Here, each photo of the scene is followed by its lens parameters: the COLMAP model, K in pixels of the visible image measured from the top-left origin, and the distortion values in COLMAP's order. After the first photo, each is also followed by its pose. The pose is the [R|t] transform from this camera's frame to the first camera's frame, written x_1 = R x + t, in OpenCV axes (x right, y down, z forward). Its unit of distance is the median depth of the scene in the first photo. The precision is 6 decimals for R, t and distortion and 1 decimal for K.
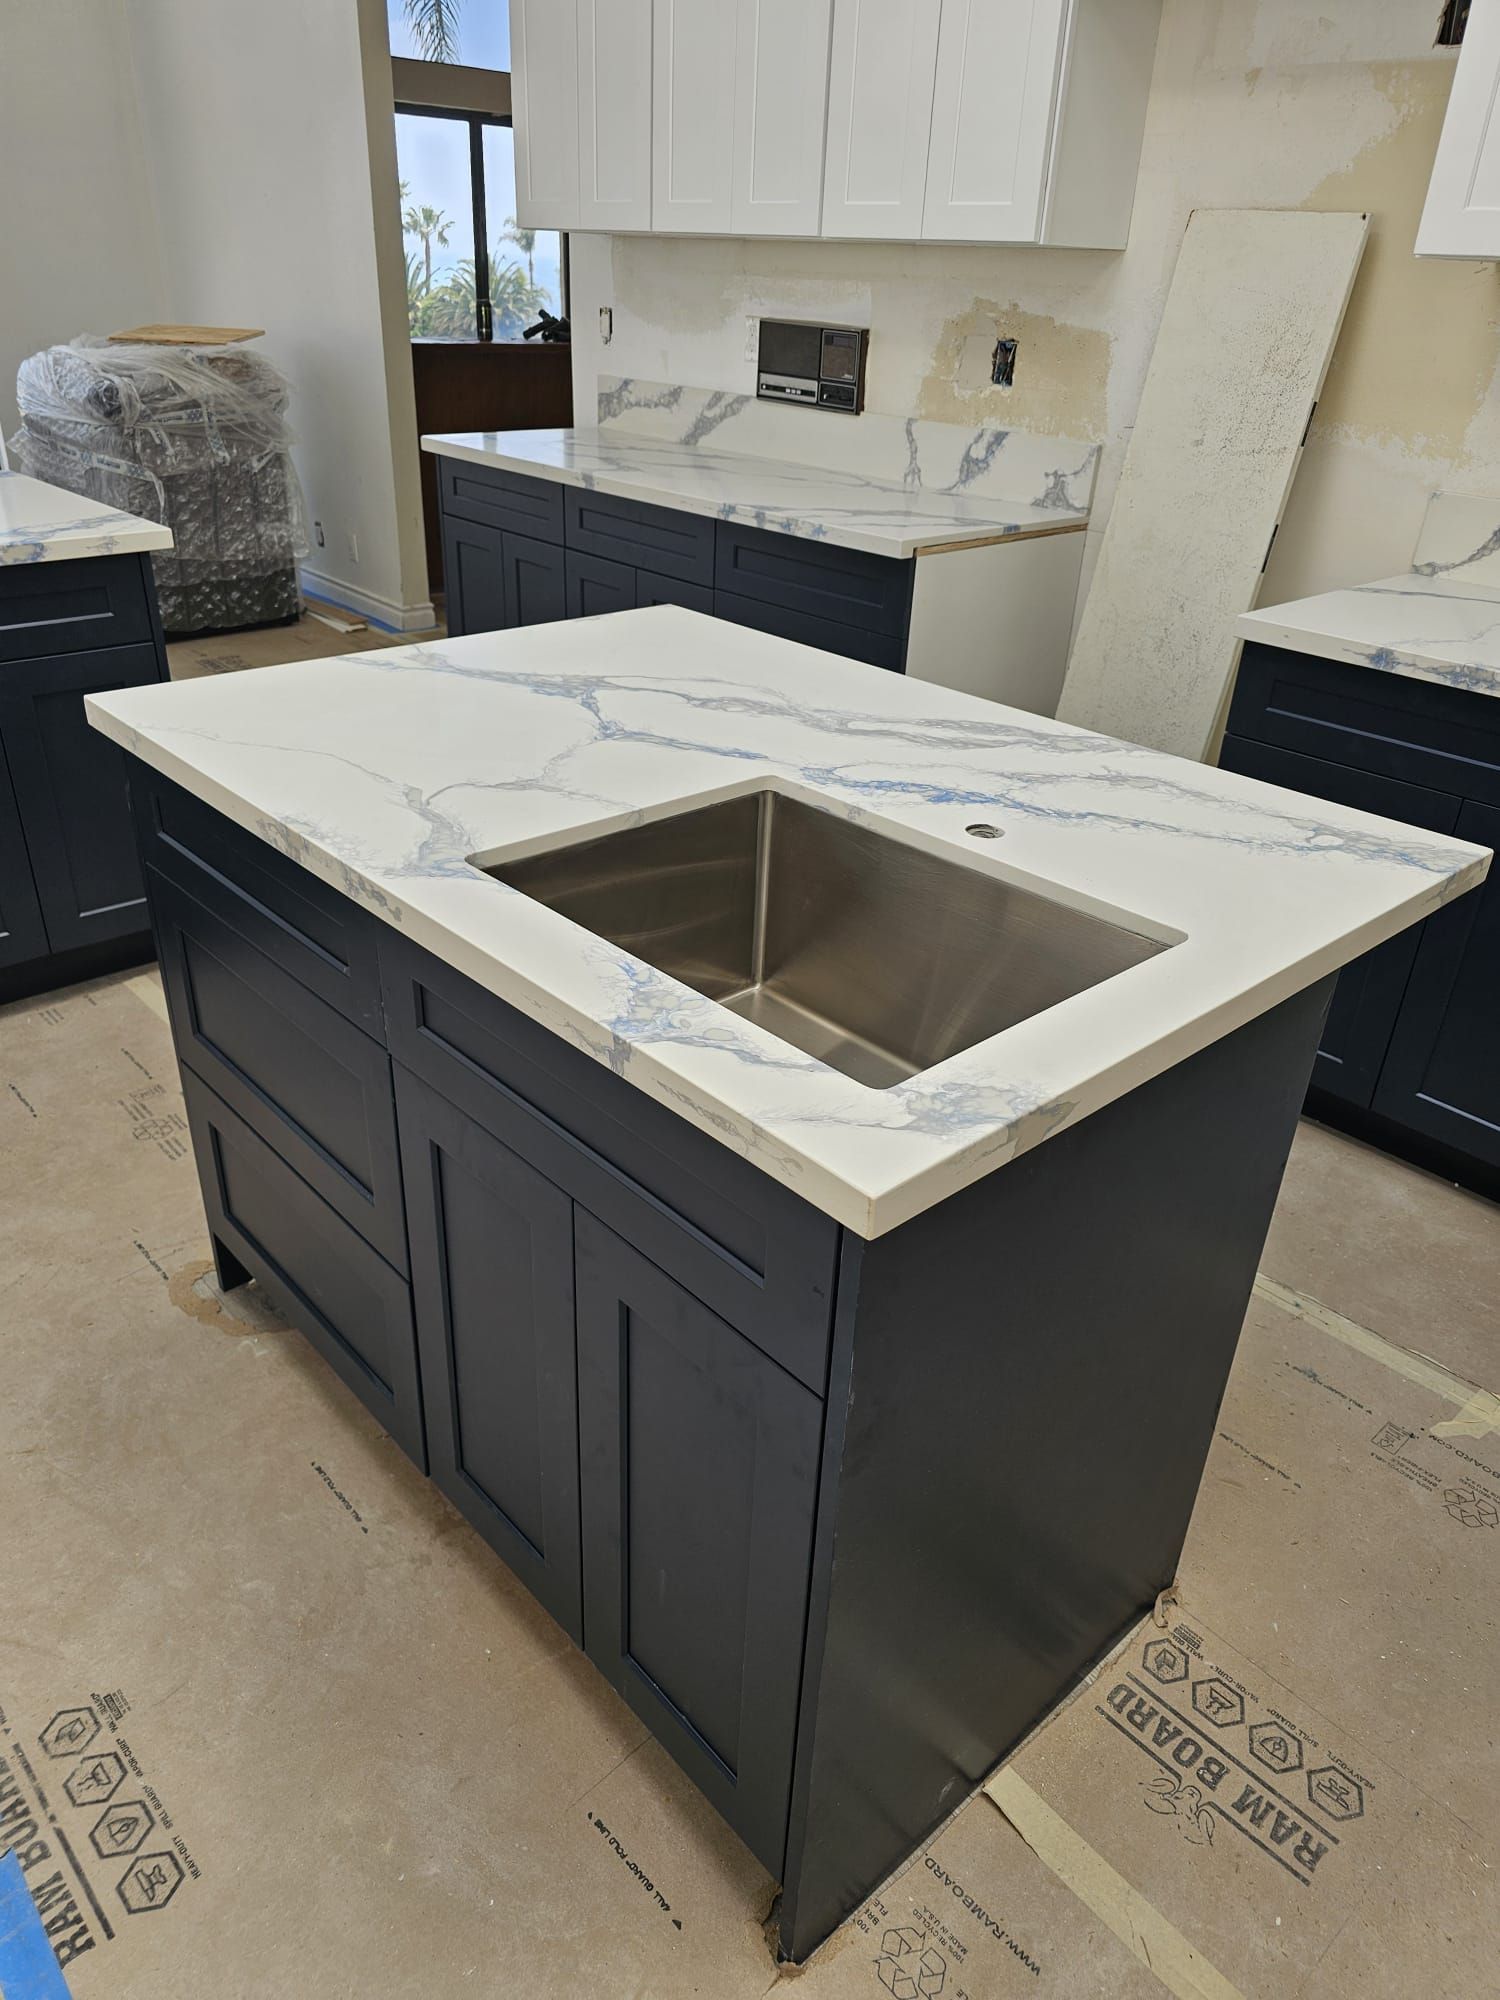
lens RADIAL K [[1346.2, 0, 741.3], [0, 1346.2, 996.8], [0, 0, 1]] dist [0.024386, -0.019307]
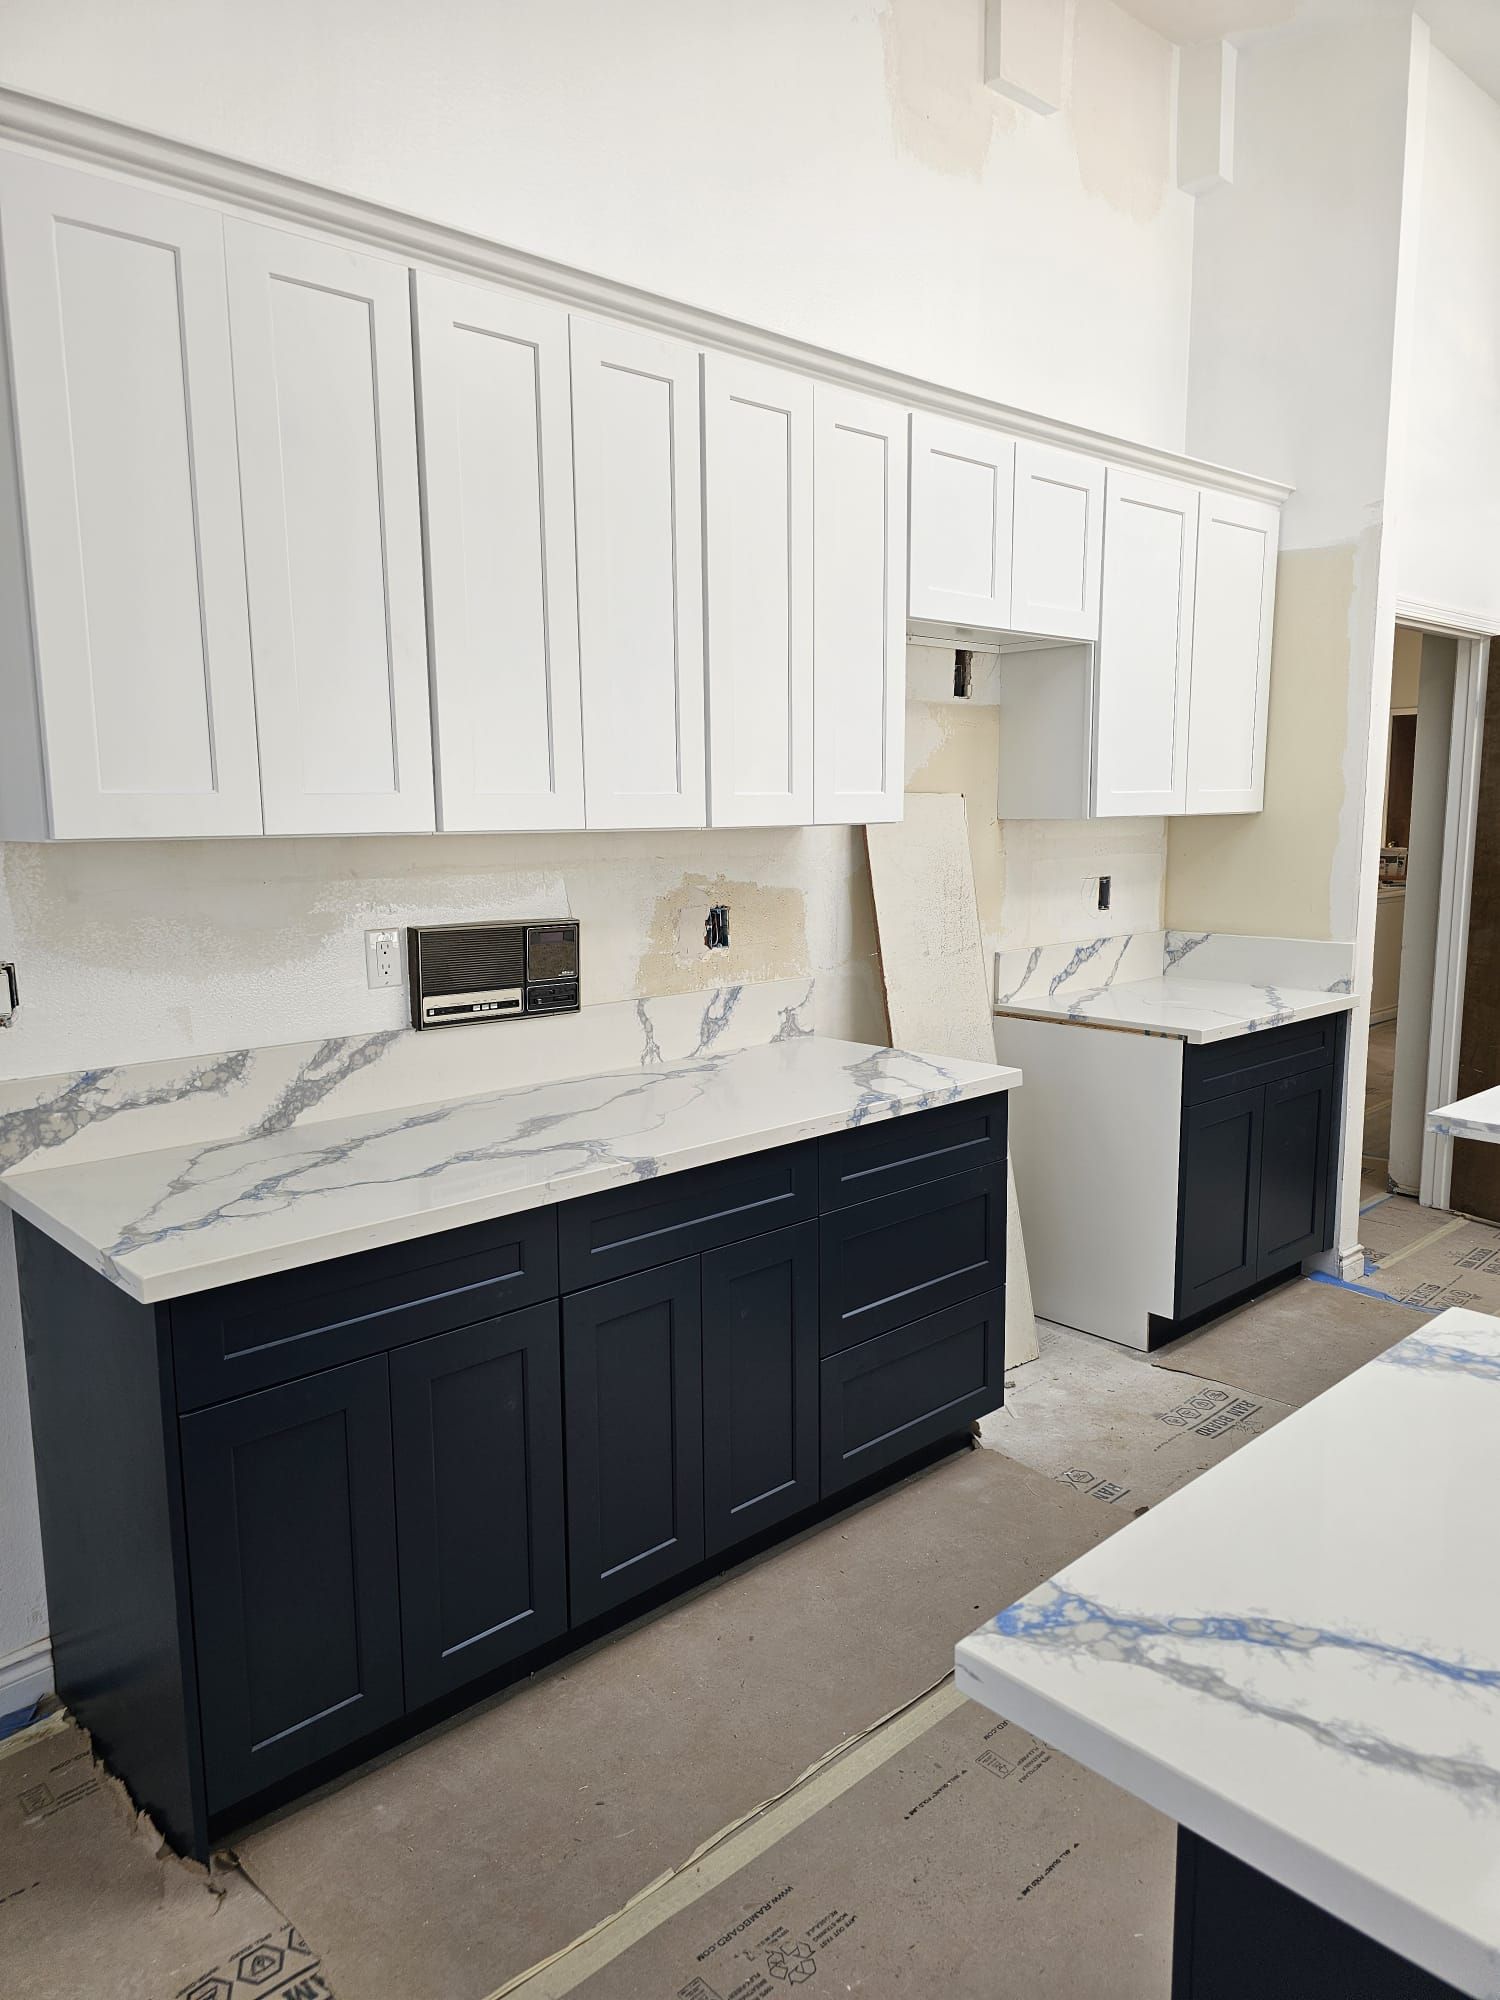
lens RADIAL K [[1346.2, 0, 749.3], [0, 1346.2, 1007.5], [0, 0, 1]] dist [0.024386, -0.019307]
pose [[-0.022327, -0.185440, 0.982402, -0.741998], [0.484509, 0.857533, 0.172881, -0.535563], [-0.874501, 0.479842, 0.070701, 0.866360]]
